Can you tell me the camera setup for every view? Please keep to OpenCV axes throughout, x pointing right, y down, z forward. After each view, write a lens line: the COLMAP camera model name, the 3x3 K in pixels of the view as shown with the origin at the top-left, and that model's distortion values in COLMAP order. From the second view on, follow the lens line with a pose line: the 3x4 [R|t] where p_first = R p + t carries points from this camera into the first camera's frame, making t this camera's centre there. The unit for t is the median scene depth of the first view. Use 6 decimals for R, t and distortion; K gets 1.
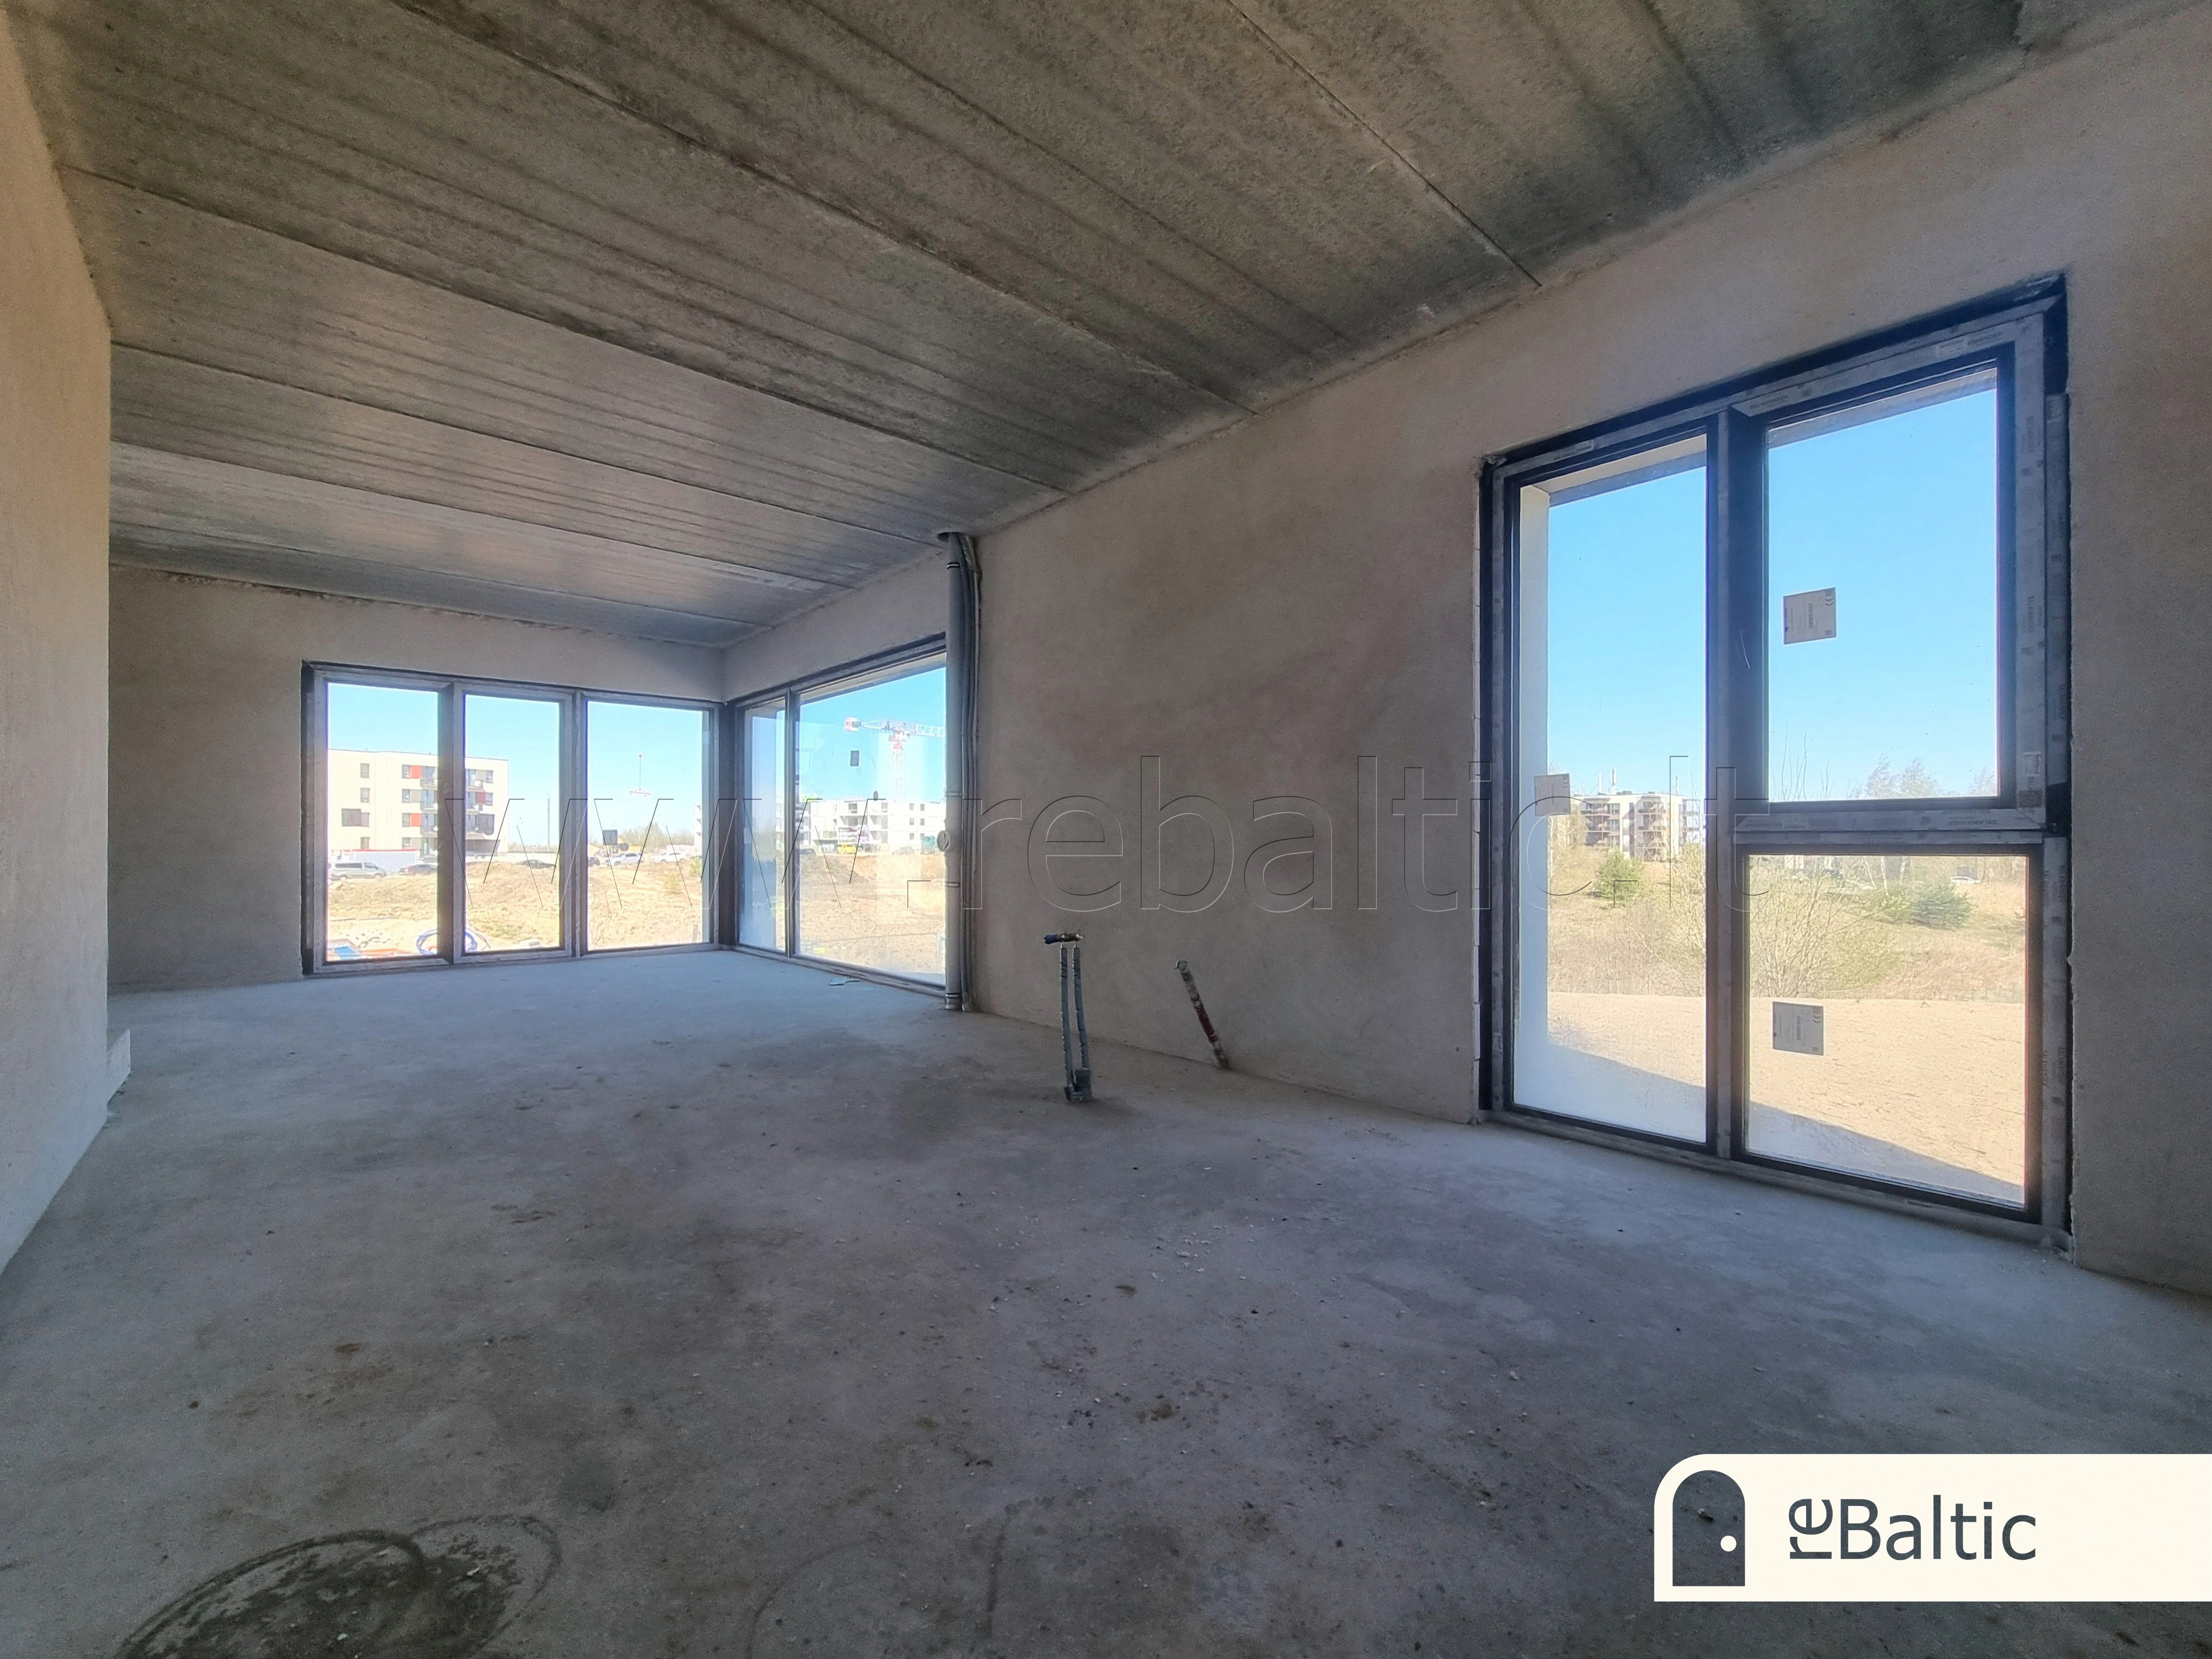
lens RADIAL K [[934.0, 0, 1105.6], [0, 934.0, 840.0], [0, 0, 1]] dist [0.000235, 0.000446]
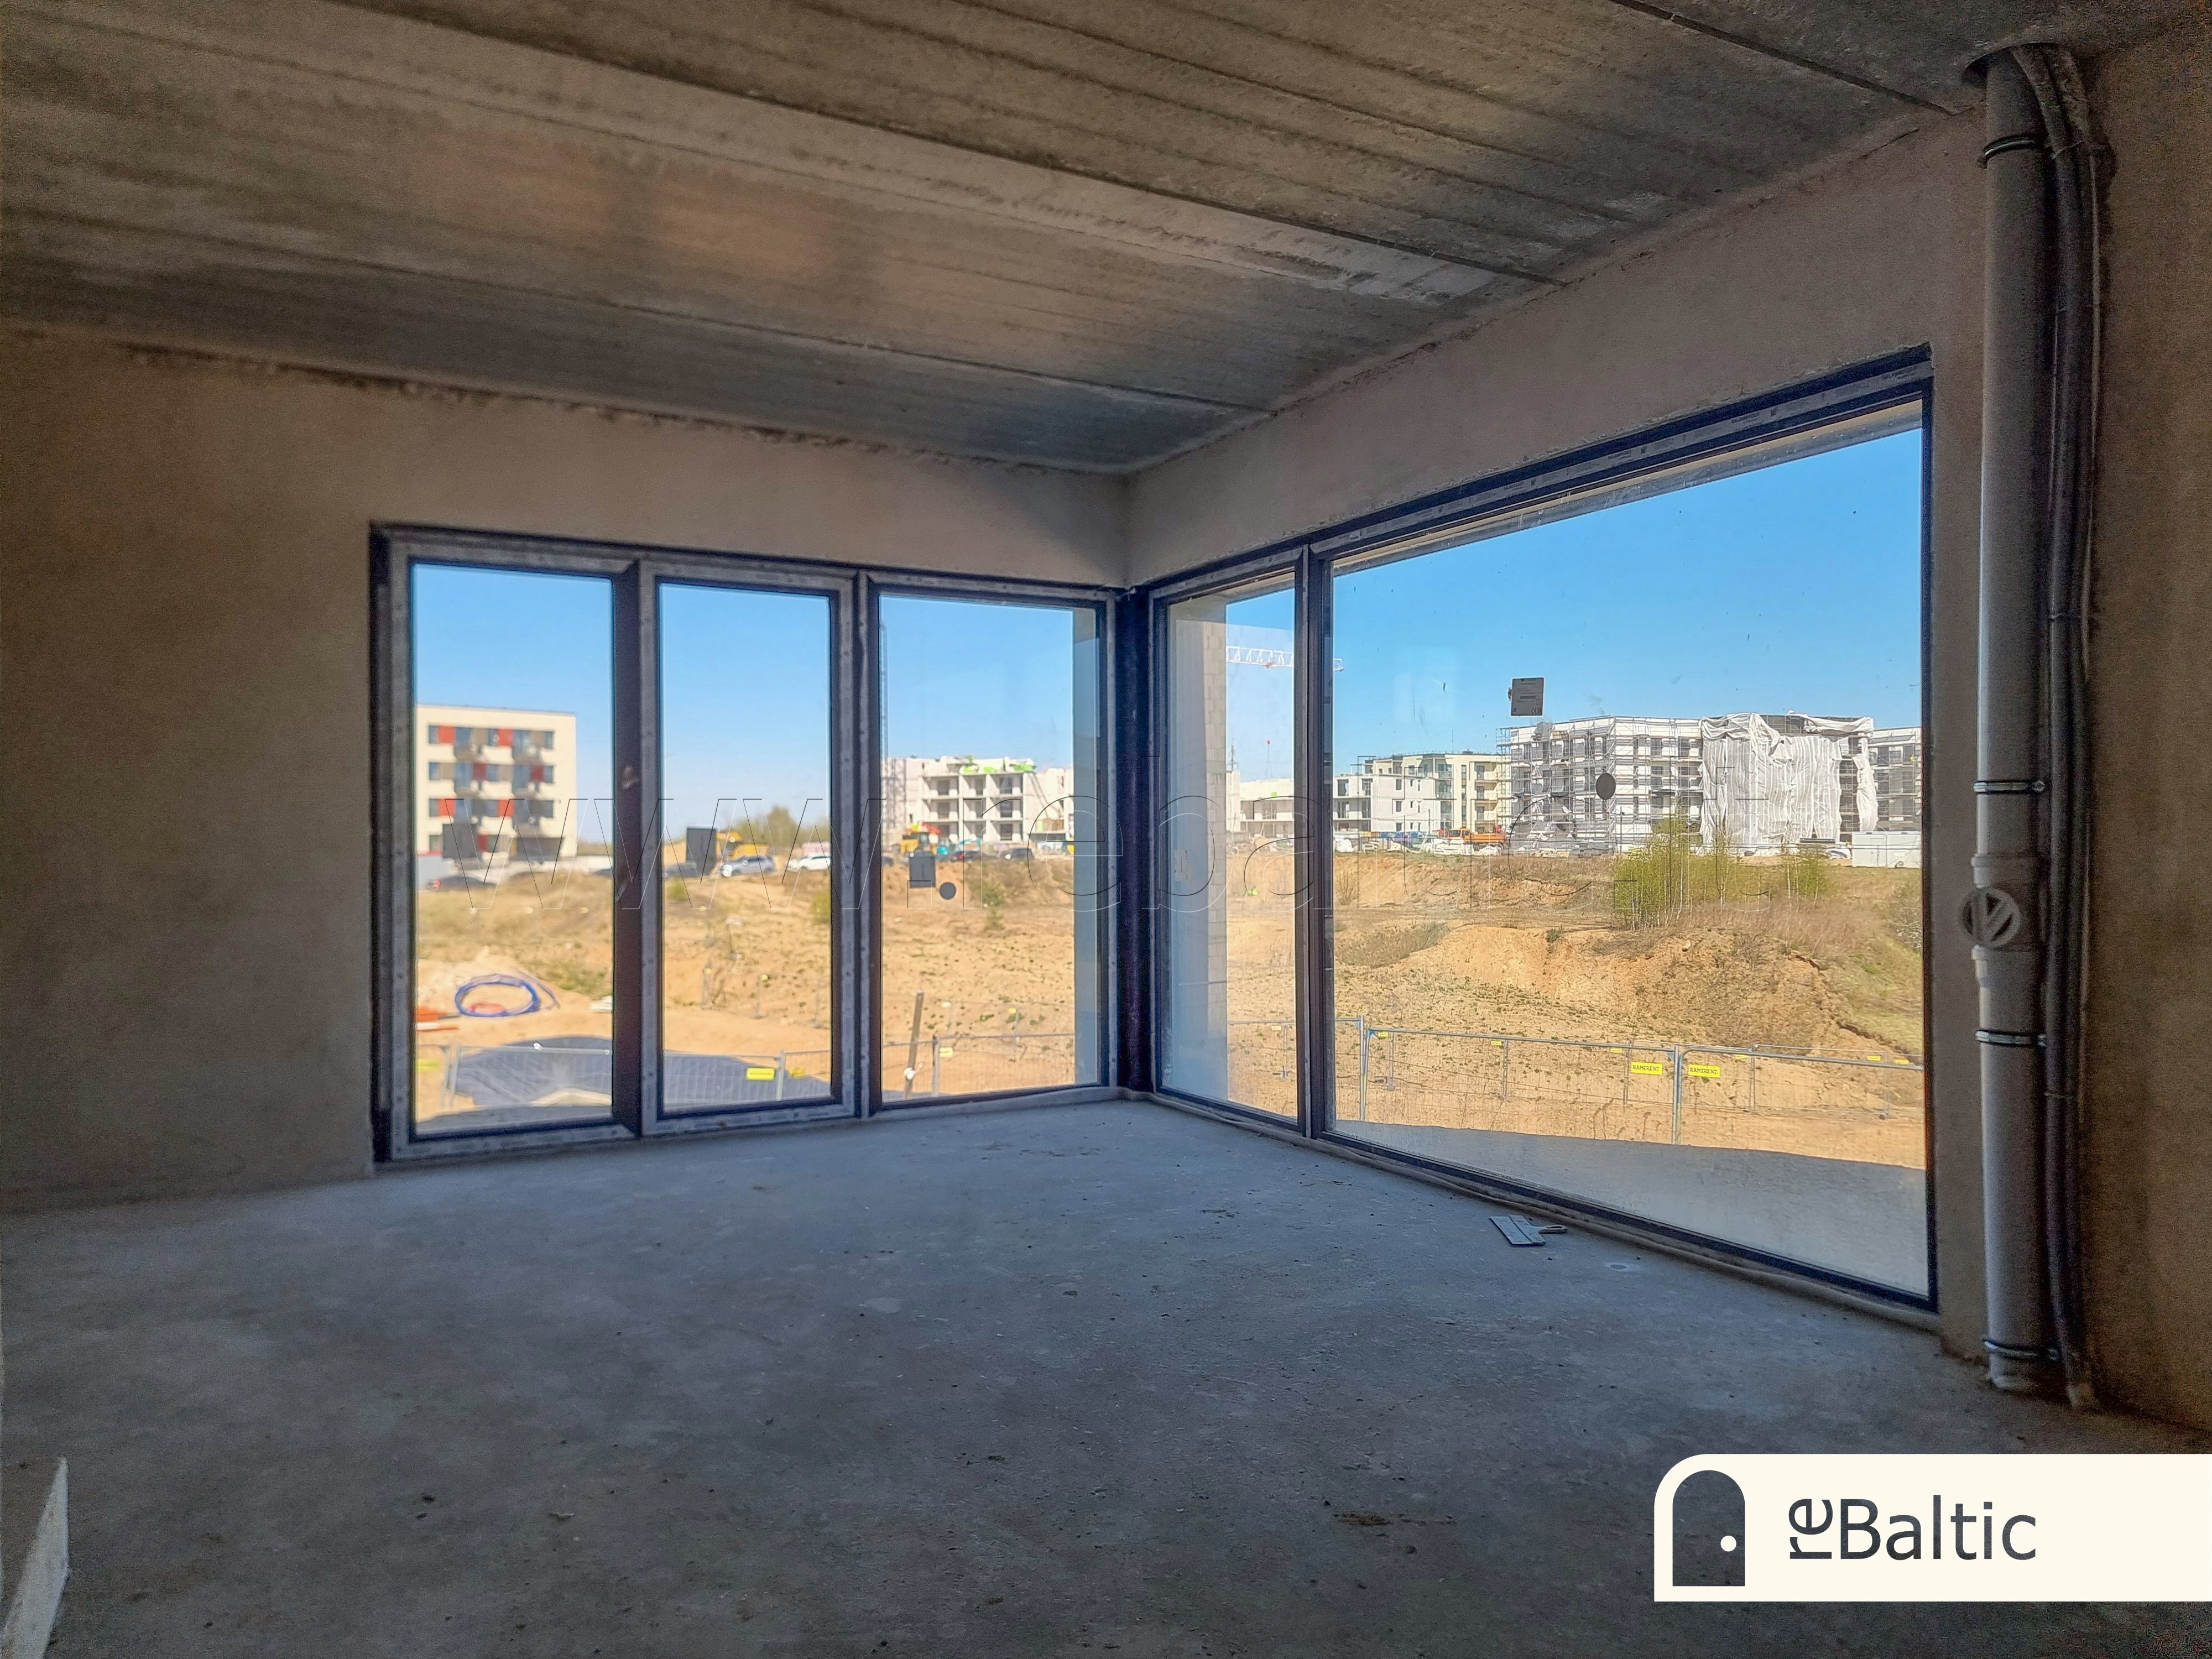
lens RADIAL K [[1534.3, 0, 1167.2], [0, 1534.3, 834.0], [0, 0, 1]] dist [0.083064, -0.062984]
pose [[0.980250, -0.006689, -0.197650, -0.279452], [0.007382, 0.999969, 0.002766, -0.027170], [0.197625, -0.004170, 0.980269, 0.269484]]
